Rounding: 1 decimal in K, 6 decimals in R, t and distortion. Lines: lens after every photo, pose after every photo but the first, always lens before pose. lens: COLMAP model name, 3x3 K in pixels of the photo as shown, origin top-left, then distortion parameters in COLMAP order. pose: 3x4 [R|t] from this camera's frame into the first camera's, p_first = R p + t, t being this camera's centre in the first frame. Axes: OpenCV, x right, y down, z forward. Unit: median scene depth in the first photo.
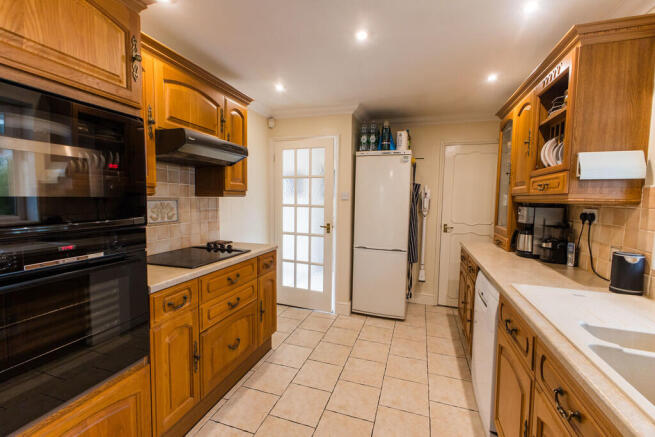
lens RADIAL K [[283.5, 0, 326.9], [0, 283.5, 215.9], [0, 0, 1]] dist [0.020739, -0.007465]
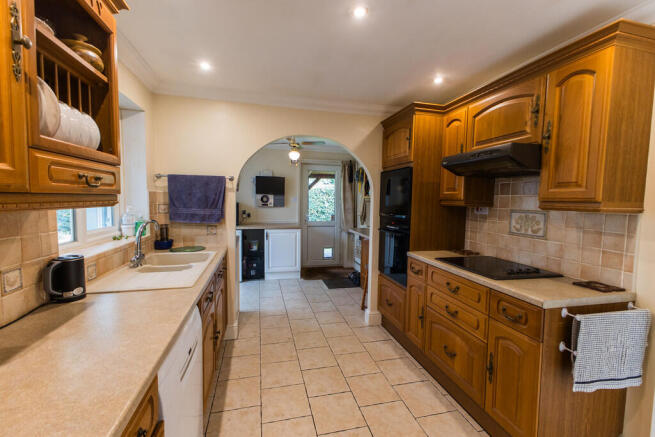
lens RADIAL K [[283.5, 0, 326.9], [0, 283.5, 215.9], [0, 0, 1]] dist [0.020739, -0.007465]
pose [[-0.842050, 0.004760, -0.539378, 0.554187], [-0.063622, 0.992104, 0.108079, -0.106626], [0.535634, 0.125325, -0.835099, 1.456001]]
